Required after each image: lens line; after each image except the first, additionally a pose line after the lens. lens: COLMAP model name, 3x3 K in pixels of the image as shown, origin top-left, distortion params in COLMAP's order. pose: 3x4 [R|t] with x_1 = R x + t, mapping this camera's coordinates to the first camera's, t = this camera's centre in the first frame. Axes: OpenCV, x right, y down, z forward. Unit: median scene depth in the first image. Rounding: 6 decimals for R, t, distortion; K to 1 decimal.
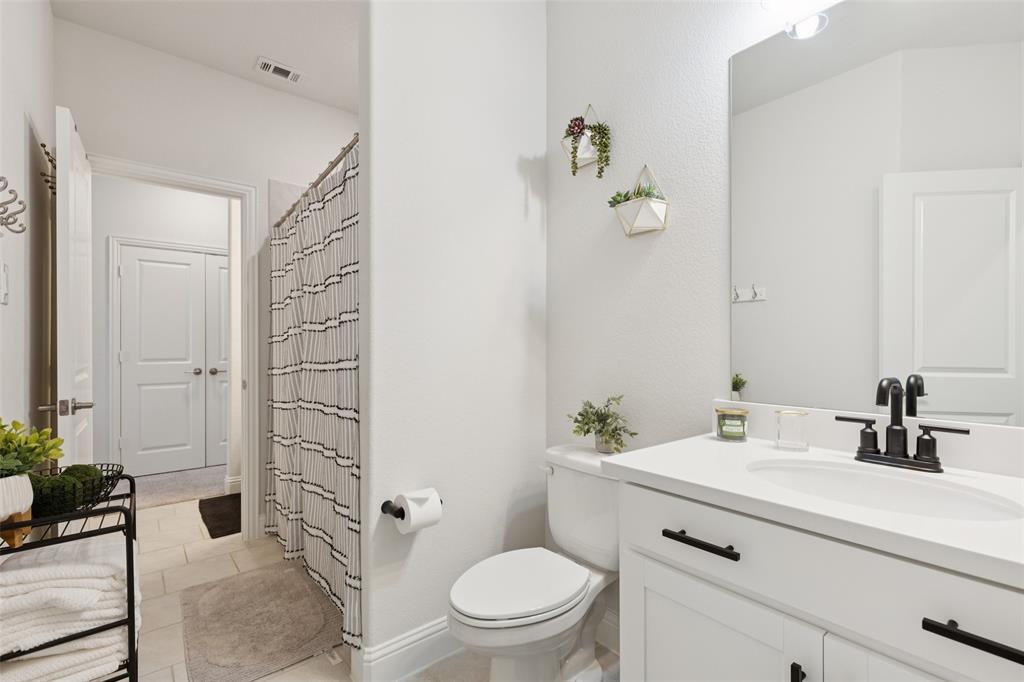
lens RADIAL K [[458.9, 0, 509.8], [0, 458.9, 348.7], [0, 0, 1]] dist [0.007810, -0.000361]
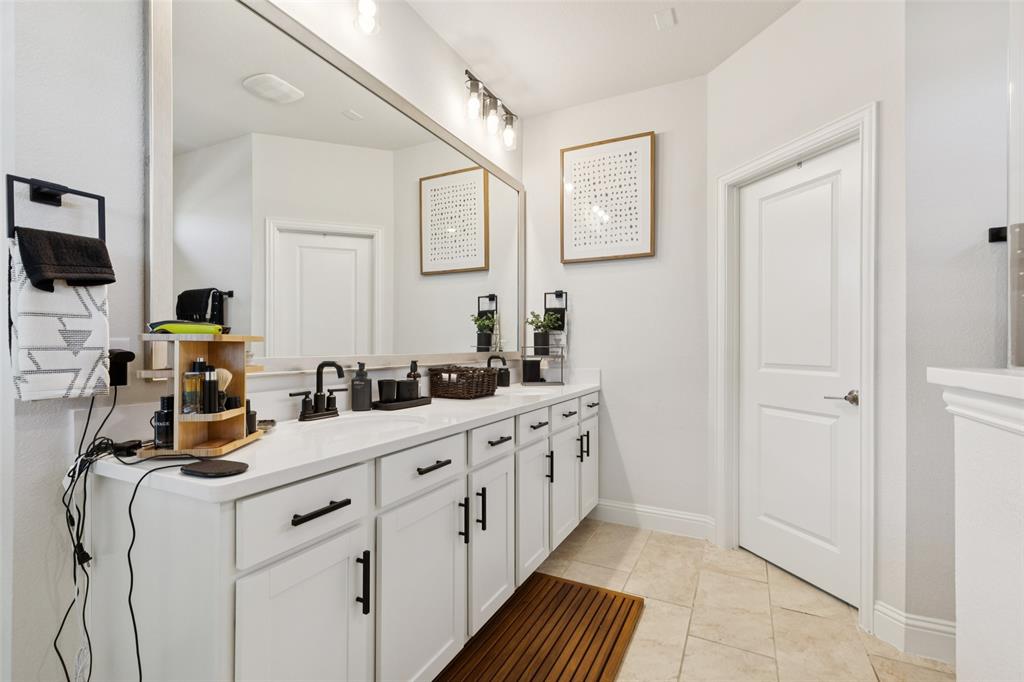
lens RADIAL K [[458.9, 0, 512.9], [0, 458.9, 344.6], [0, 0, 1]] dist [0.007810, -0.000361]
pose [[-0.415849, -0.001250, 0.909433, -0.829397], [-0.012412, 0.999914, -0.004301, 0.003710], [-0.909349, -0.013077, -0.415829, 1.039782]]
